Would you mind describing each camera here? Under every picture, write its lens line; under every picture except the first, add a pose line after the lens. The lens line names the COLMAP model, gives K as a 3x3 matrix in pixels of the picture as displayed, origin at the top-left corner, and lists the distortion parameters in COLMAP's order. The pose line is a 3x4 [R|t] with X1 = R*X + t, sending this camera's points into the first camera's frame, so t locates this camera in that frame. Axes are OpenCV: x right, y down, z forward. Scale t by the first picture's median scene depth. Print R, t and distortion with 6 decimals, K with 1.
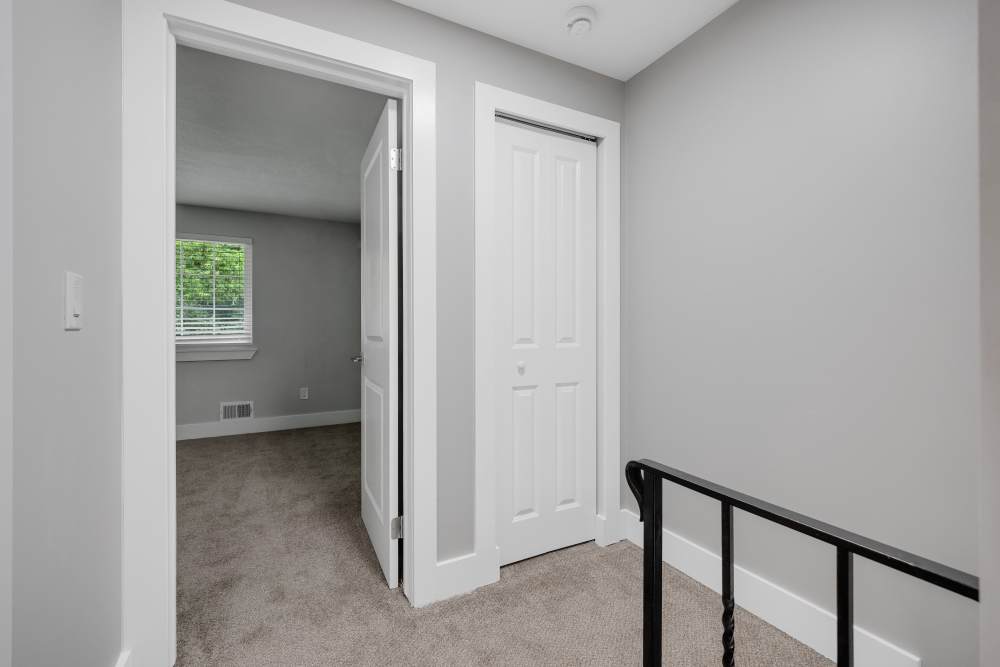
lens RADIAL K [[409.2, 0, 496.3], [0, 409.2, 331.9], [0, 0, 1]] dist [0.000154, -0.000262]
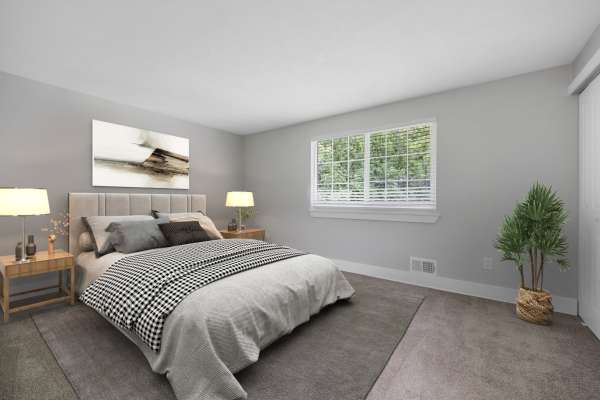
lens RADIAL K [[245.5, 0, 300.1], [0, 245.5, 200.6], [0, 0, 1]] dist [0.000154, -0.000262]
pose [[0.436988, 0.010719, -0.899403, -0.154832], [-0.007909, 0.999936, 0.008074, 0.000958], [0.899433, 0.003585, 0.437045, 0.377364]]
